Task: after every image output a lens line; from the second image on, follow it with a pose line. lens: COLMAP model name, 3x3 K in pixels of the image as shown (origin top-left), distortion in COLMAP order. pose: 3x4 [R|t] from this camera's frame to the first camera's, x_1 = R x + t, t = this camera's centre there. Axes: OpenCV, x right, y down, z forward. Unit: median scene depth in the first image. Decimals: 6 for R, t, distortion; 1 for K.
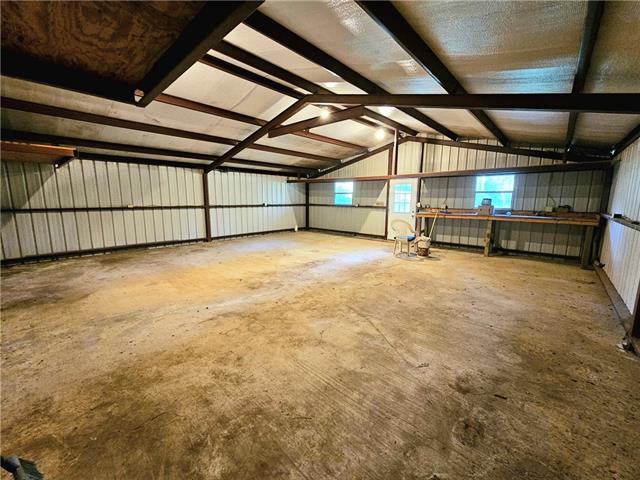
lens RADIAL K [[262.7, 0, 318.9], [0, 262.7, 236.9], [0, 0, 1]] dist [-0.000901, -0.000023]
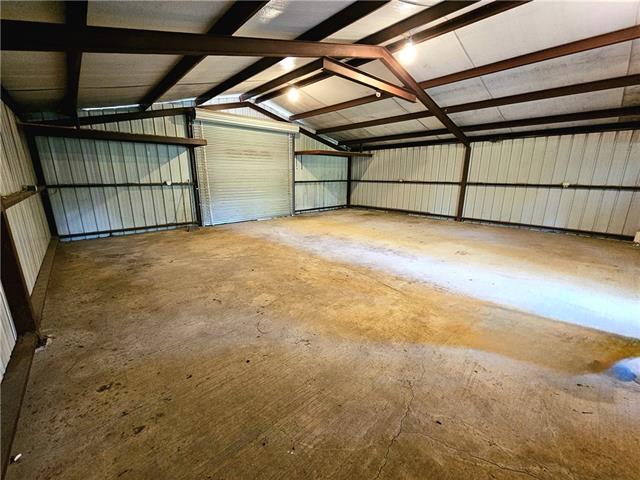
lens RADIAL K [[258.0, 0, 320.0], [0, 258.0, 240.0], [0, 0, 1]] dist [0.001400, 0.000047]
pose [[-0.089009, 0.240046, -0.966672, 0.612725], [-0.149712, 0.956274, 0.251250, -0.085109], [0.984715, 0.167086, -0.049180, 0.629841]]
